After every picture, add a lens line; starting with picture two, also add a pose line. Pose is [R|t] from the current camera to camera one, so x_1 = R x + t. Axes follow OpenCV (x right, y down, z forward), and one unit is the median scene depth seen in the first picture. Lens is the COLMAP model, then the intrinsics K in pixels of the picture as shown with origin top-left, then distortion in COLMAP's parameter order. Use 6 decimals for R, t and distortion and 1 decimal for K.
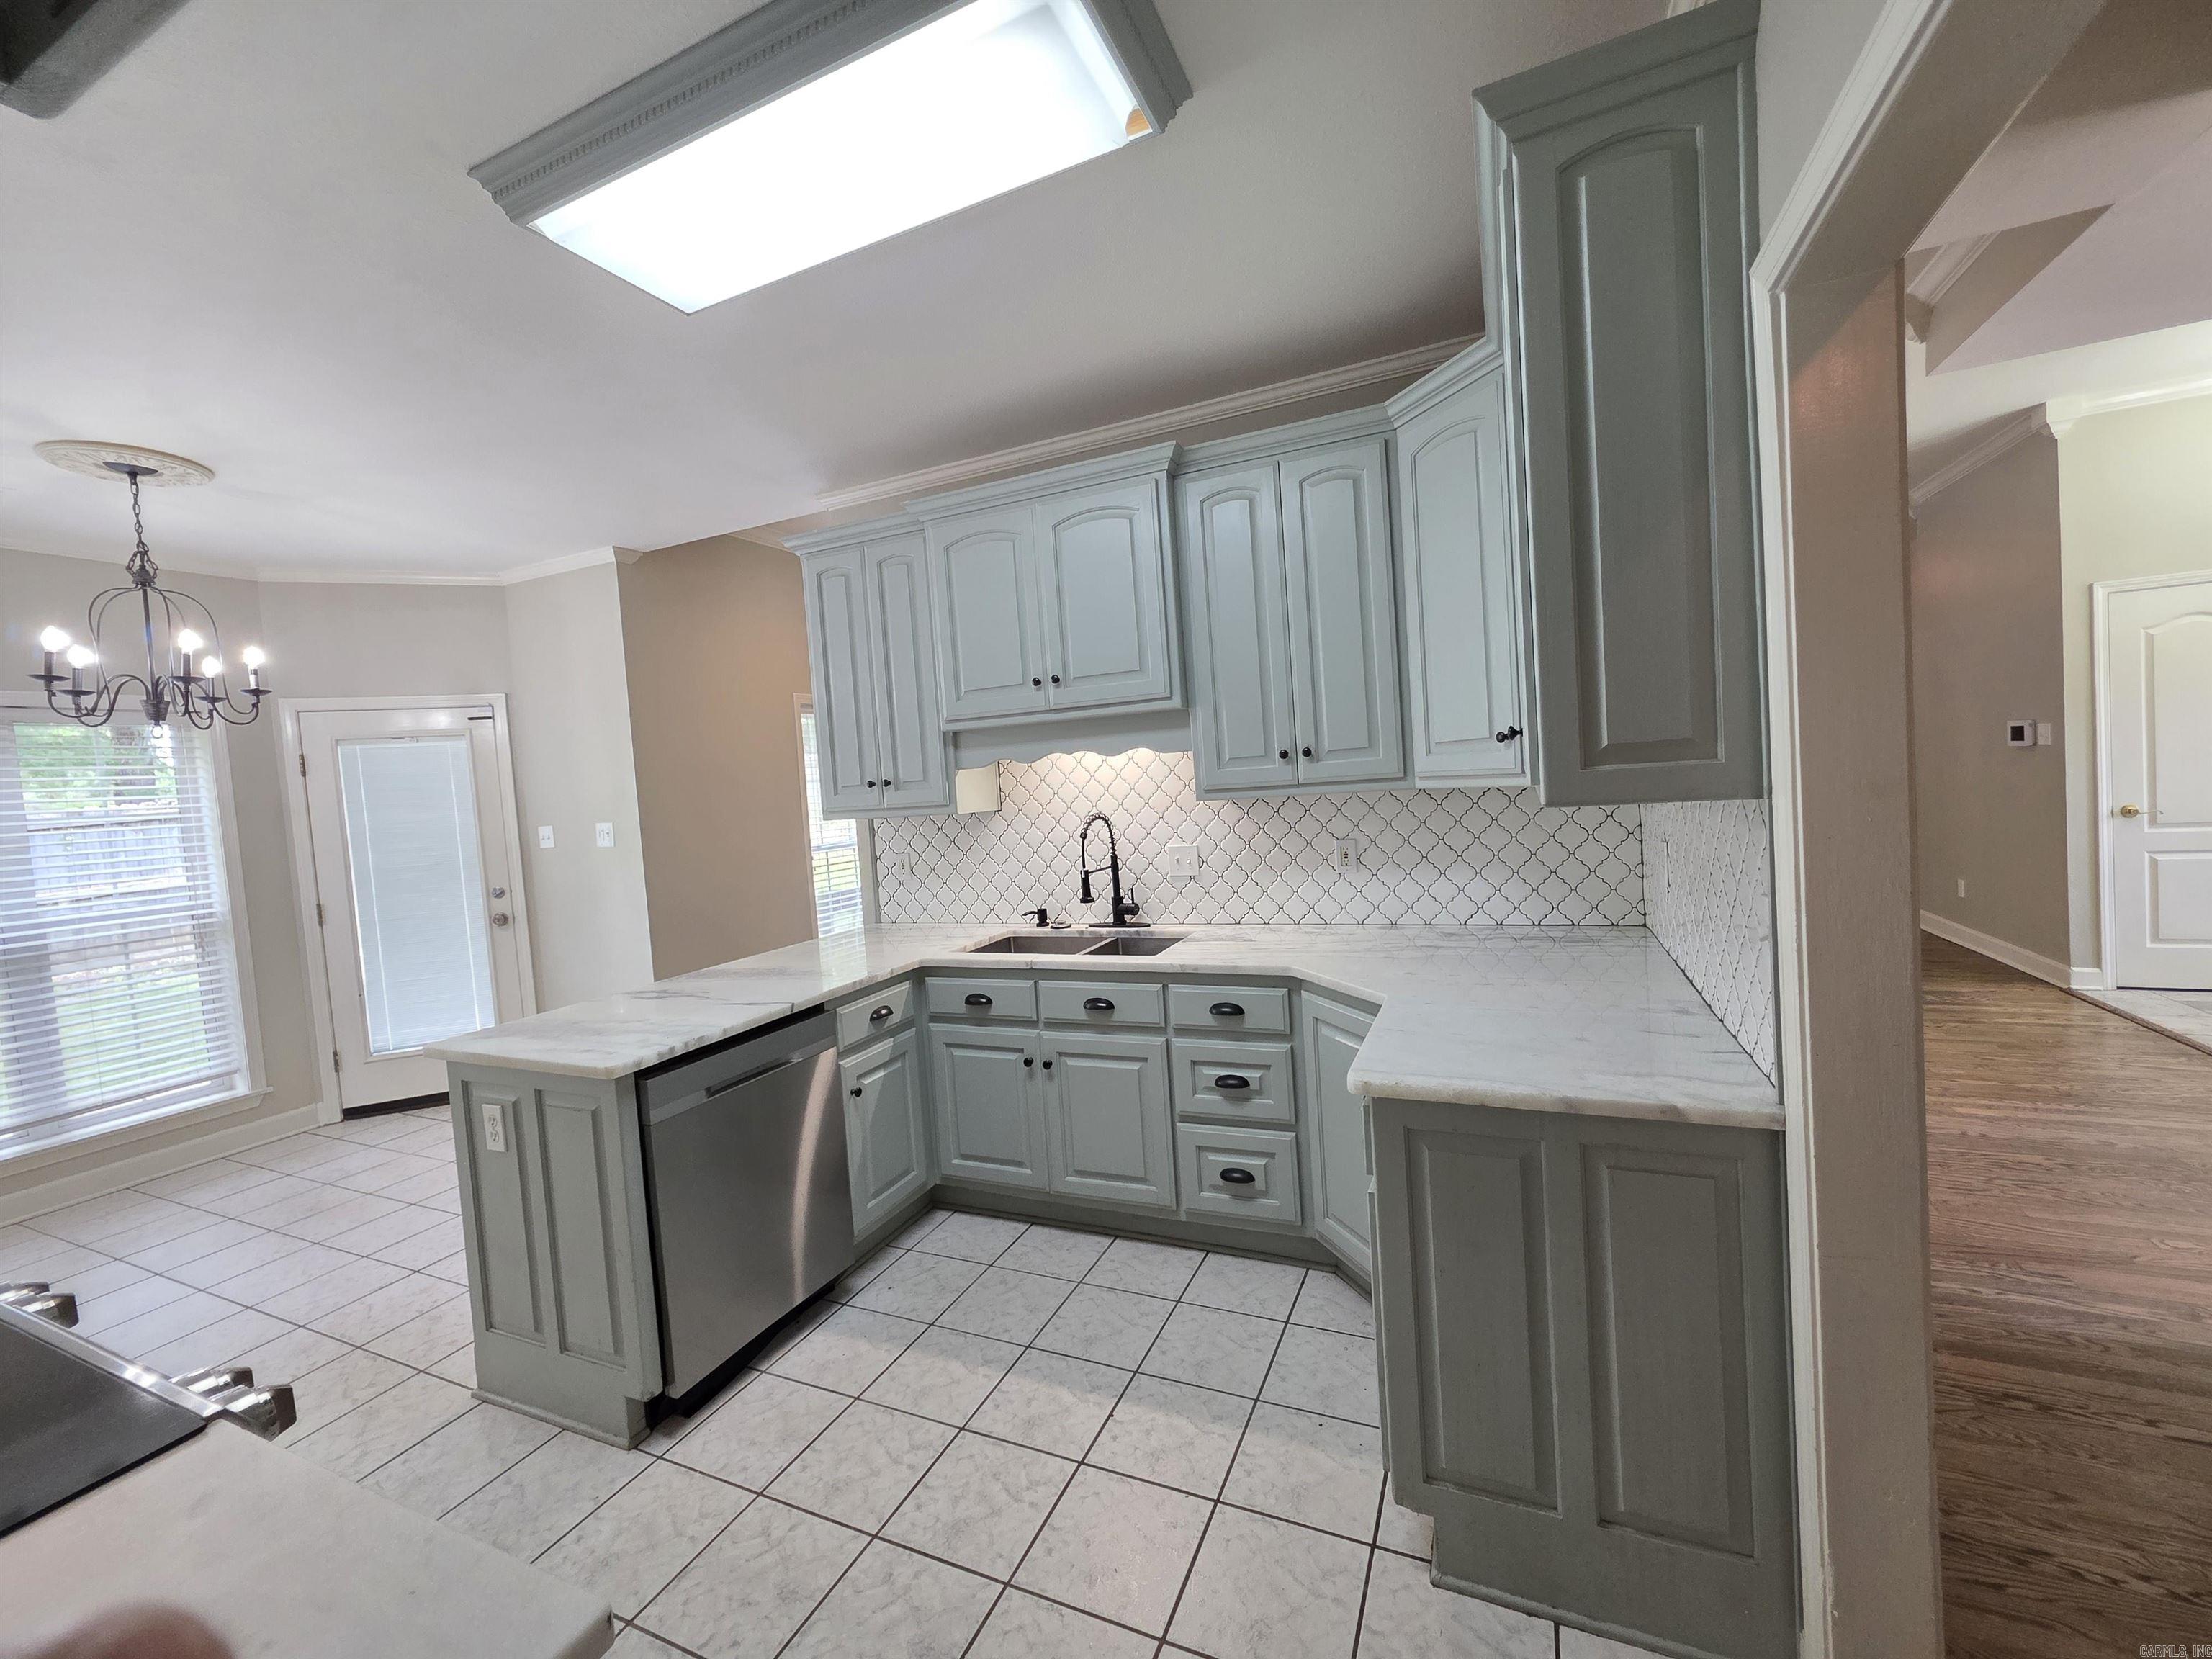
lens RADIAL K [[883.0, 0, 1111.0], [0, 883.0, 820.8], [0, 0, 1]] dist [-0.001369, -0.000023]
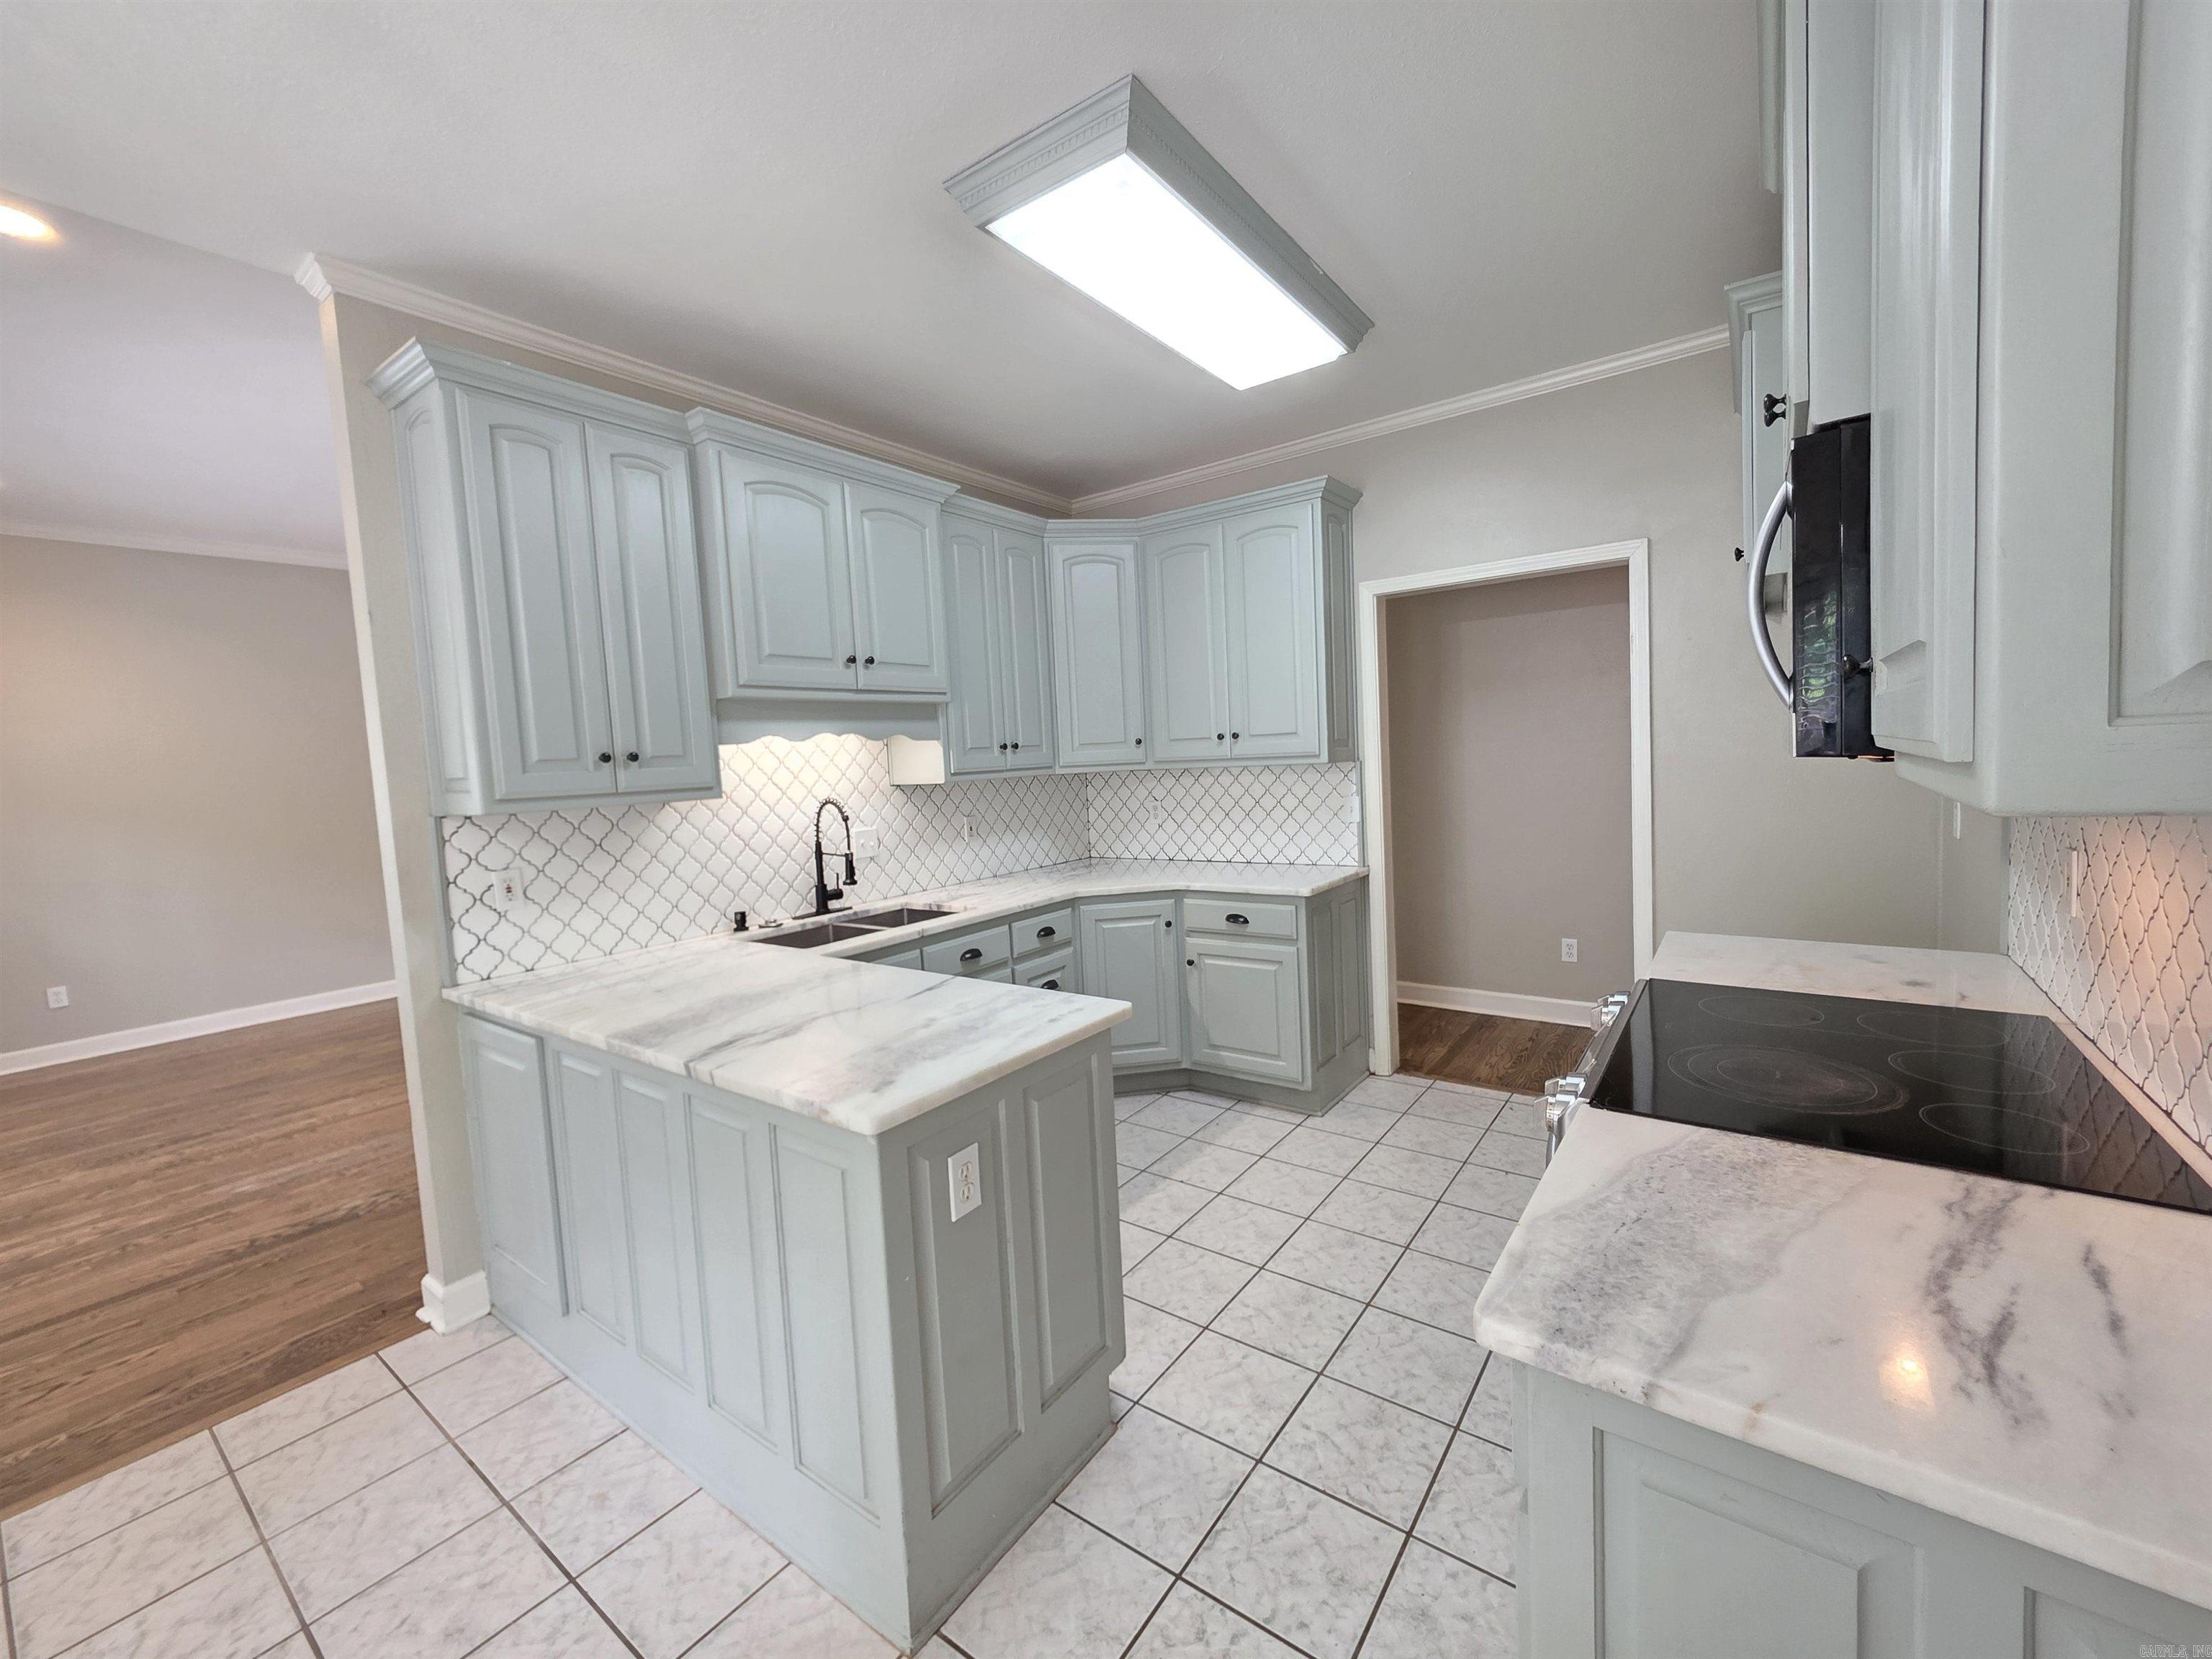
lens RADIAL K [[894.5, 0, 1115.6], [0, 894.5, 821.2], [0, 0, 1]] dist [-0.001959, 0.000148]
pose [[0.205033, -0.014771, 0.978643, -0.975793], [0.081824, 0.996645, -0.002100, 0.048008], [-0.975329, 0.080507, 0.205554, 0.502808]]
